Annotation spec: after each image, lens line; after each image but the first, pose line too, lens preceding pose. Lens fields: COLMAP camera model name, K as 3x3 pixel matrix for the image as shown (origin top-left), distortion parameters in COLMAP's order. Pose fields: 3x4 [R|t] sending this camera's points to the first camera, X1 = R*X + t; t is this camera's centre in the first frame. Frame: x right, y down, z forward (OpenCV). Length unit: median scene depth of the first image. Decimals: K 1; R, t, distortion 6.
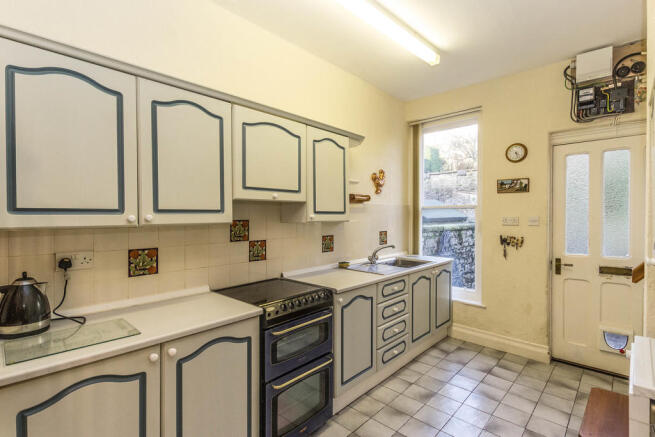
lens RADIAL K [[311.1, 0, 327.5], [0, 311.1, 218.5], [0, 0, 1]] dist [0.001494, 0.000035]
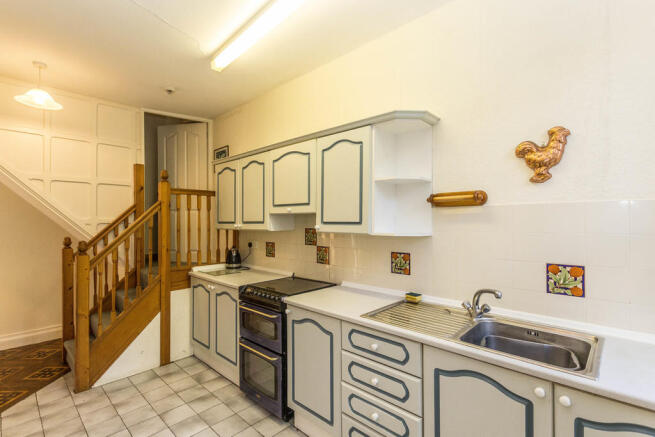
lens RADIAL K [[314.7, 0, 336.7], [0, 314.7, 222.5], [0, 0, 1]] dist [0.026245, -0.000014]
pose [[-0.003989, -0.004118, -0.999984, 0.804031], [-0.021432, 0.999762, -0.004031, -0.014234], [0.999762, 0.021416, -0.004076, 0.877779]]
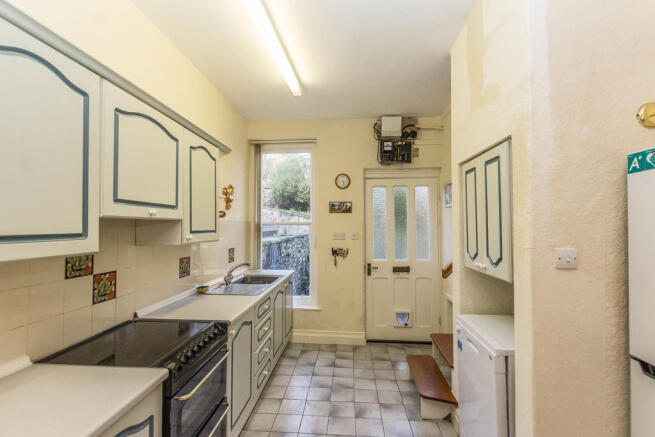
lens RADIAL K [[296.6, 0, 327.5], [0, 296.6, 218.5], [0, 0, 1]] dist [-0.000408, 0.000097]
pose [[0.783060, 0.017398, 0.621703, -0.208021], [0.006454, 0.999328, -0.036095, -0.021058], [-0.621913, 0.032277, 0.782421, 0.123910]]
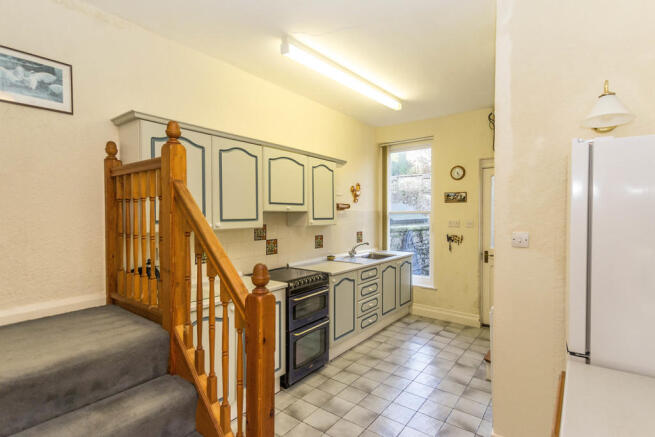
lens RADIAL K [[311.1, 0, 327.5], [0, 311.1, 218.5], [0, 0, 1]] dist [0.001494, 0.000035]
pose [[0.995371, -0.001898, 0.096085, -0.093577], [0.001856, 0.999998, 0.000521, -0.018278], [-0.096086, -0.000341, 0.995373, -0.321785]]
